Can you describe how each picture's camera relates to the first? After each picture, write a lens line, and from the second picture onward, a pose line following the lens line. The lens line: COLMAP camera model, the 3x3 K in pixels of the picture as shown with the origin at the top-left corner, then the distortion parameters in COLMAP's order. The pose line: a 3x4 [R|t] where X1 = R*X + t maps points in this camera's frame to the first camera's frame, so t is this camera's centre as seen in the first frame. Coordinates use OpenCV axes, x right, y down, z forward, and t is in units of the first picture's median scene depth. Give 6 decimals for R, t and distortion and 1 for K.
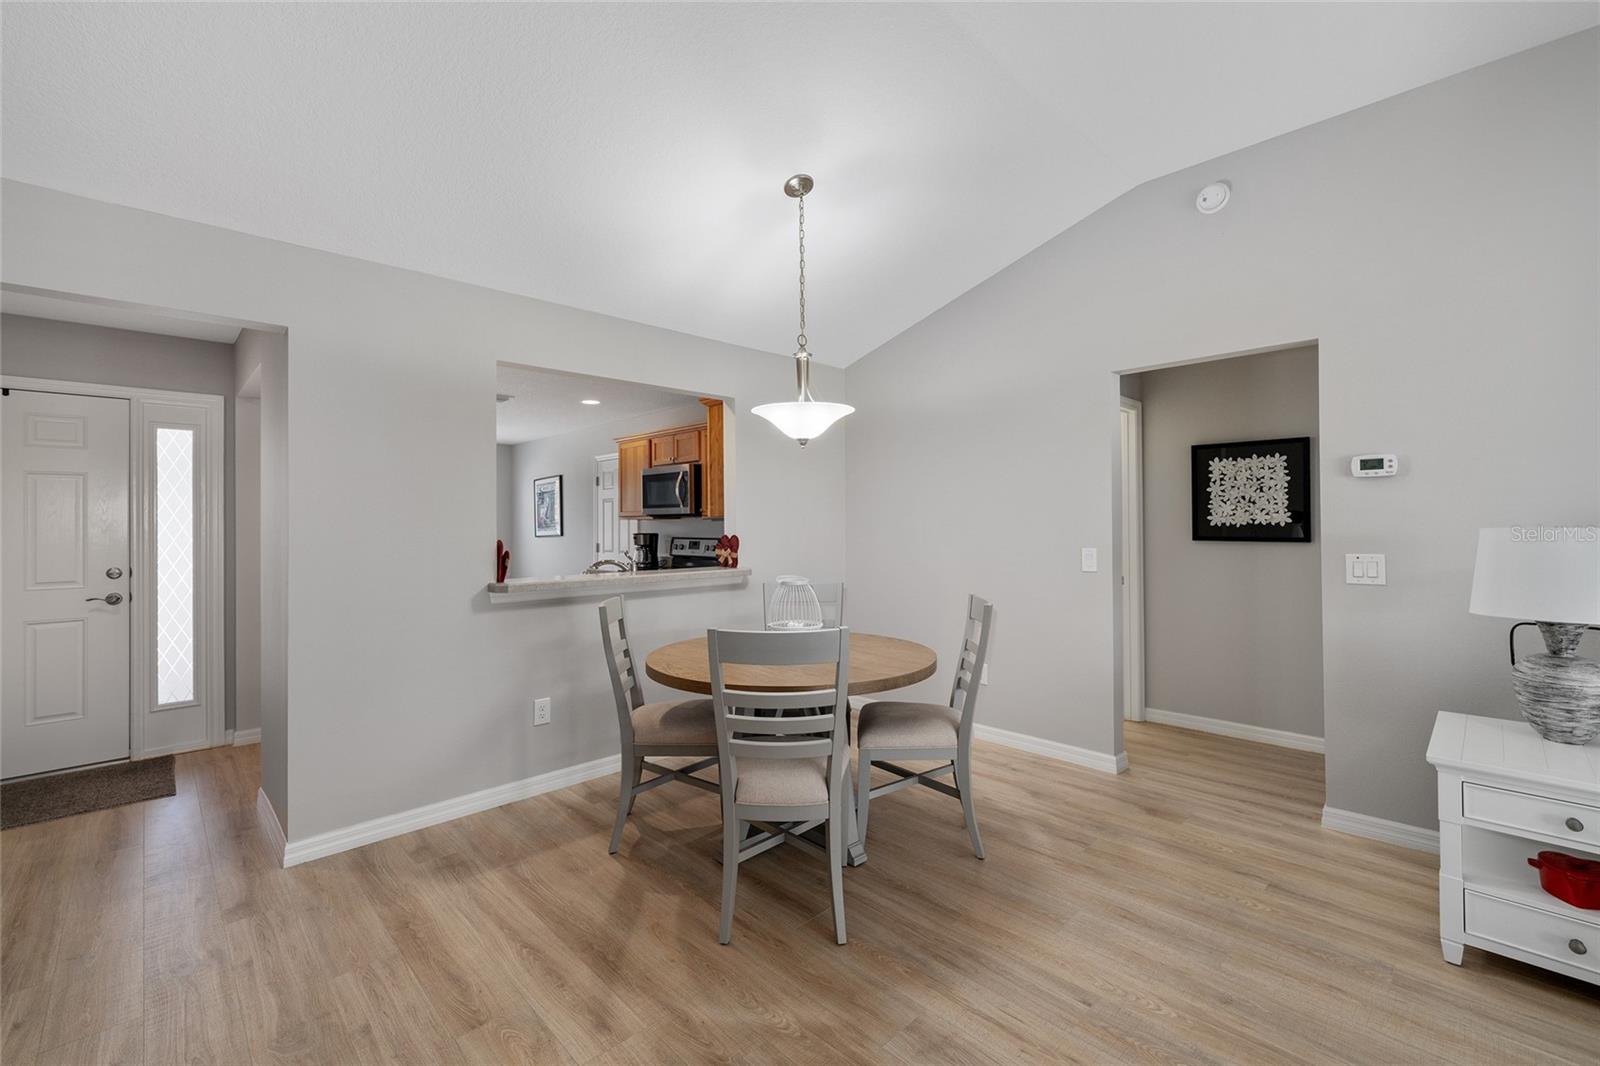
lens RADIAL K [[678.7, 0, 802.8], [0, 678.7, 523.9], [0, 0, 1]] dist [-0.000369, 0.000168]
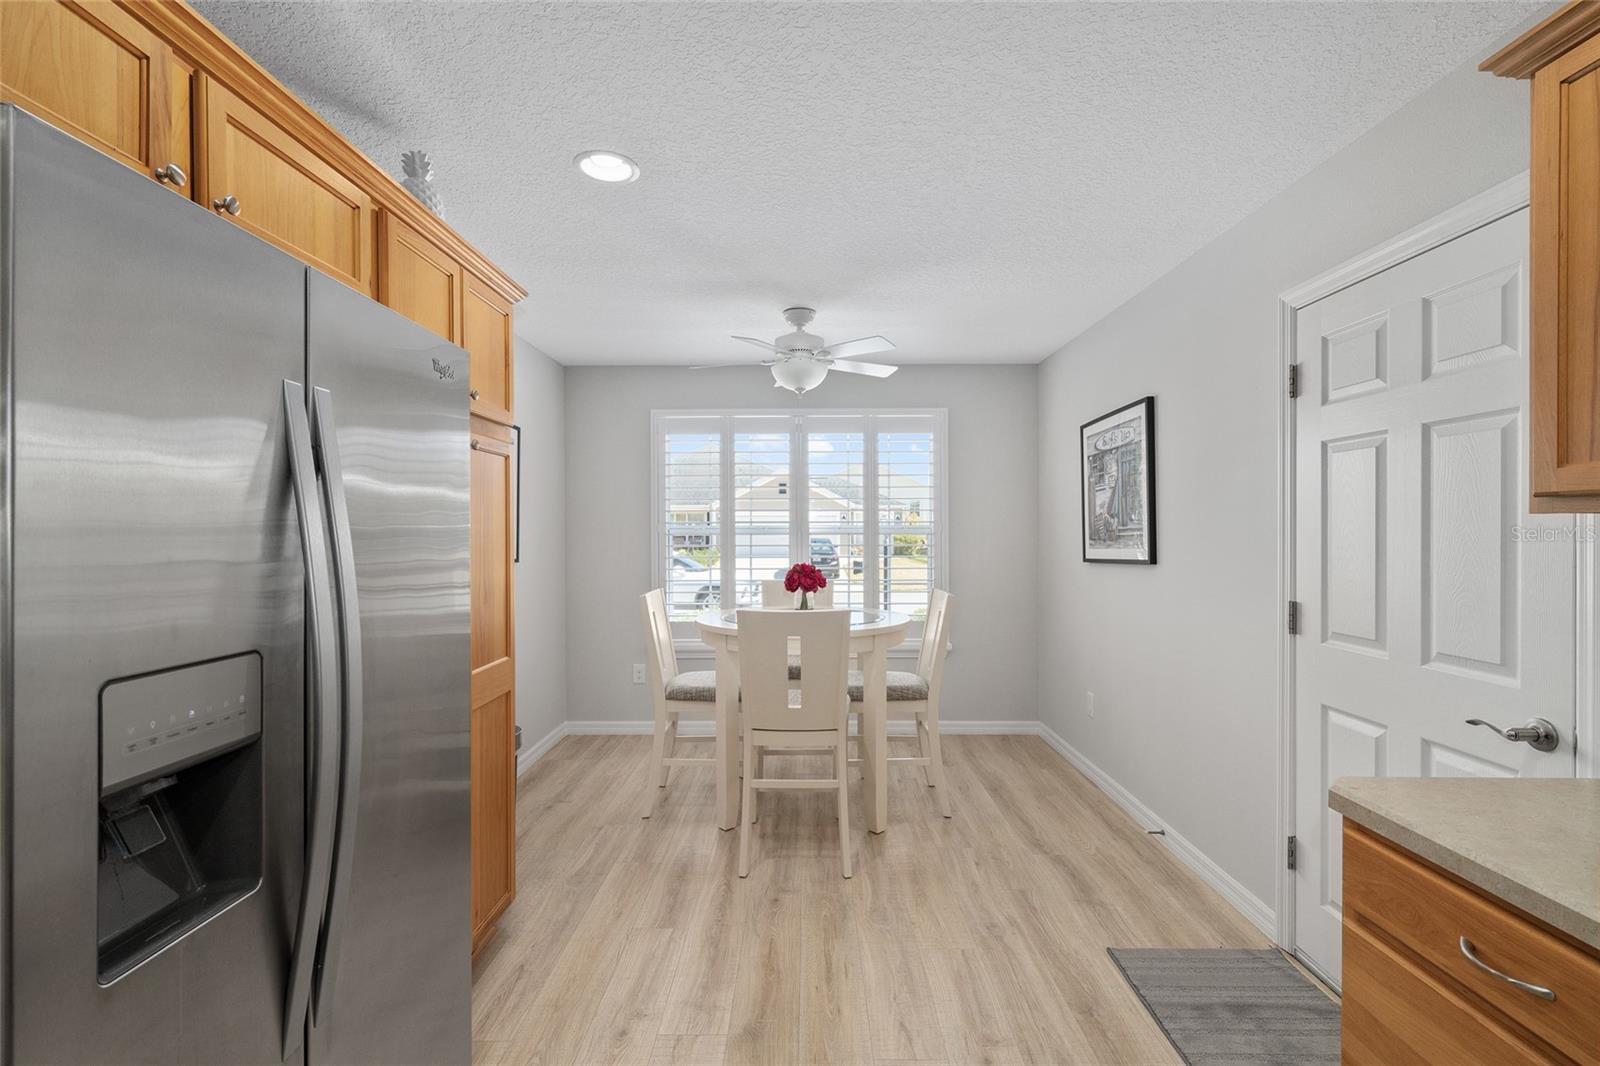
lens RADIAL K [[726.3, 0, 800.0], [0, 726.3, 533.0], [0, 0, 1]] dist [0.002946, 0.000200]
pose [[0.717342, 0.007265, -0.696683, -0.606514], [-0.000891, 0.999954, 0.009509, -0.006534], [0.696720, -0.006201, 0.717316, 1.626794]]
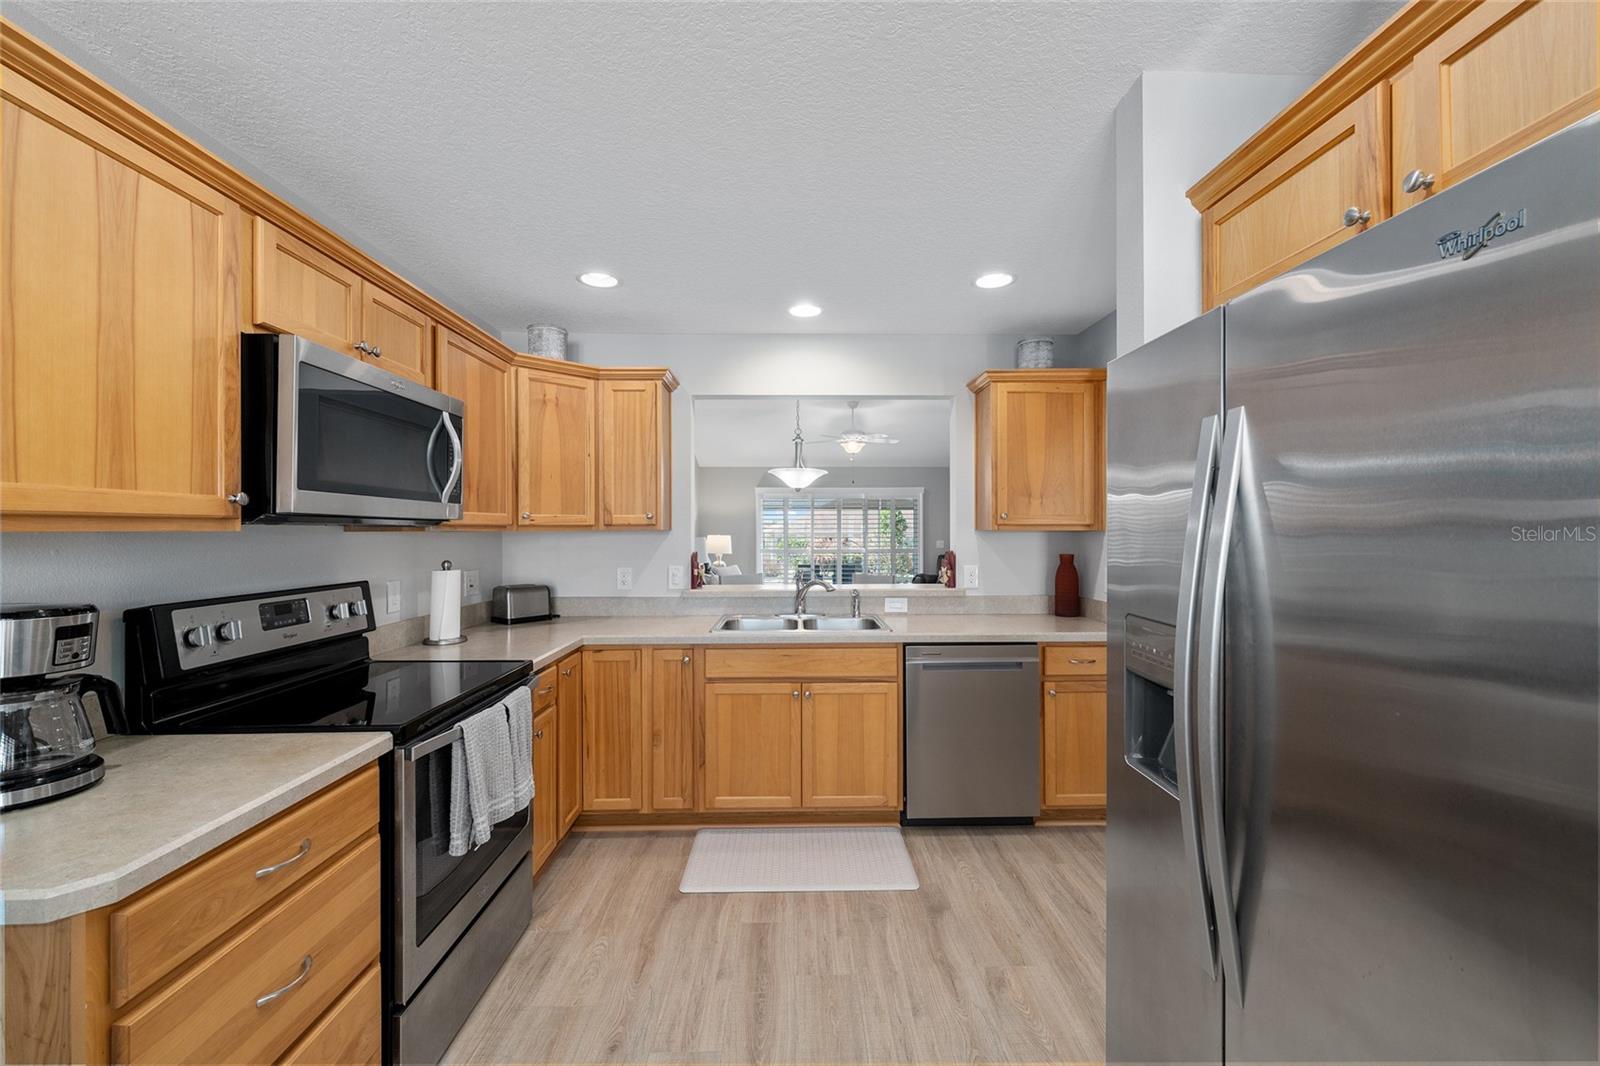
lens RADIAL K [[631.0, 0, 803.7], [0, 631.0, 528.9], [0, 0, 1]] dist [-0.000454, -0.000049]
pose [[-0.728002, 0.008678, 0.685520, -1.092684], [0.006733, 0.999962, -0.005508, -0.010848], [-0.685542, 0.000606, -0.728033, 2.119384]]
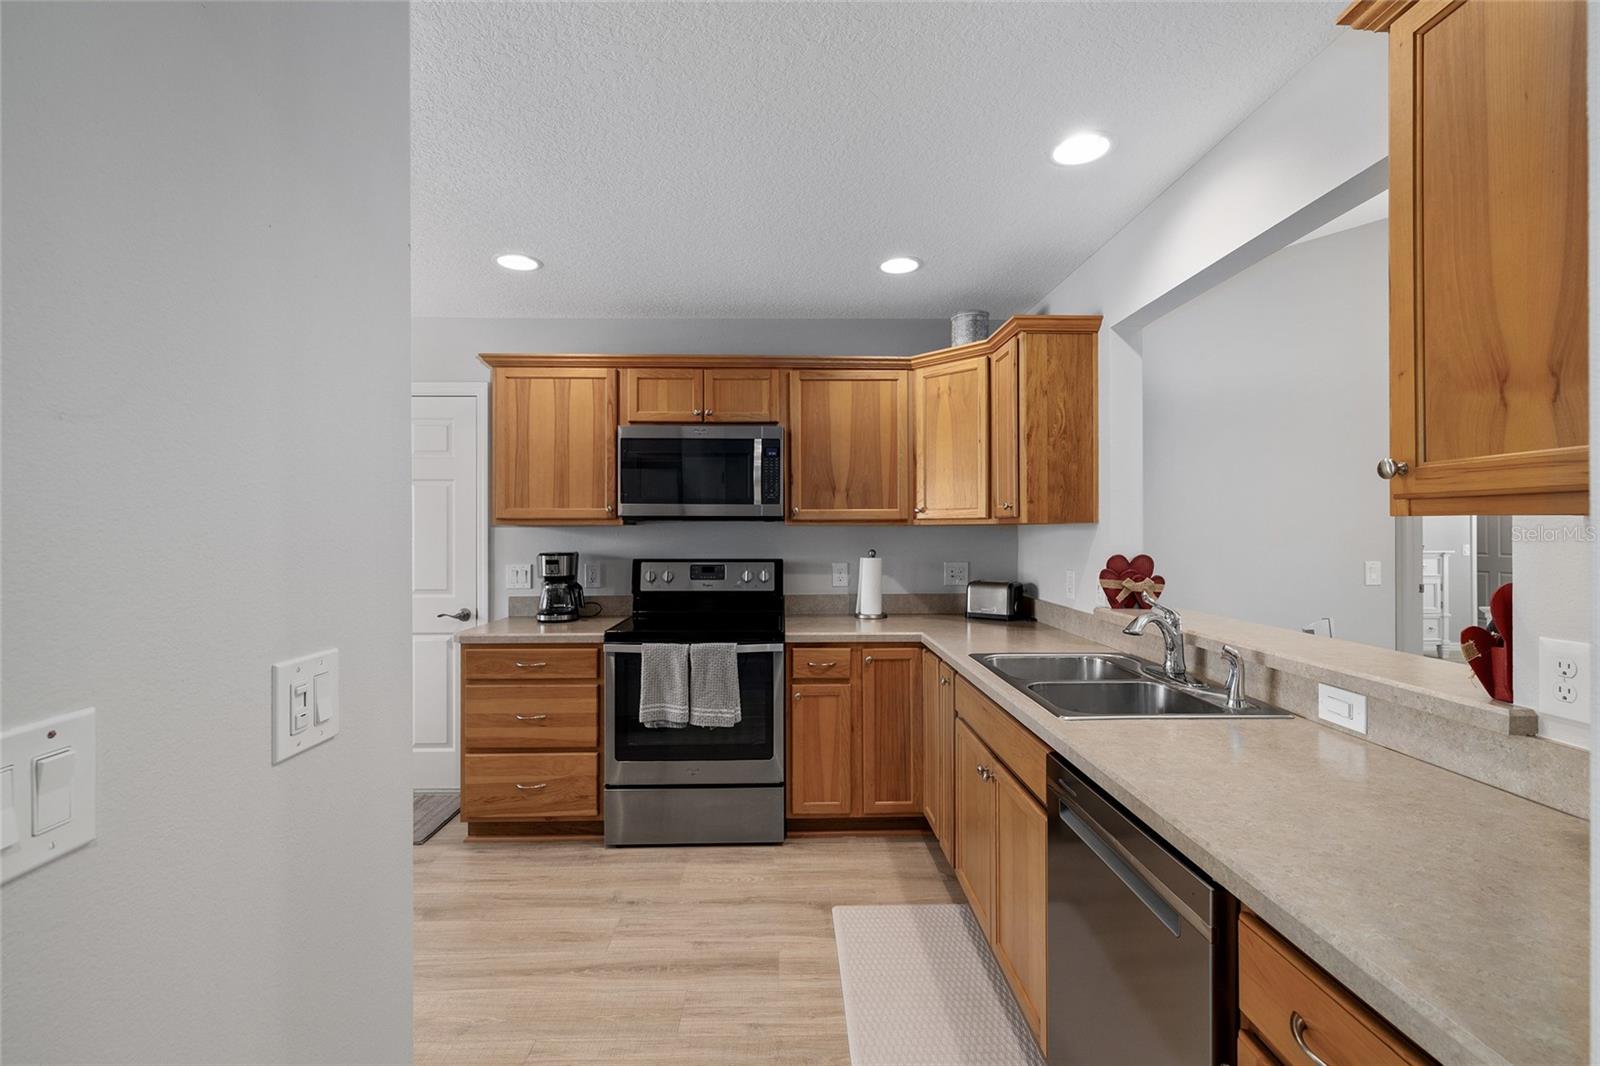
lens RADIAL K [[700.4, 0, 809.1], [0, 700.4, 528.1], [0, 0, 1]] dist [0.007351, 0.000209]
pose [[0.675963, 0.006240, 0.736909, -1.066471], [-0.002876, 0.999979, -0.005830, -0.003854], [-0.736930, 0.001822, 0.675967, 1.113447]]
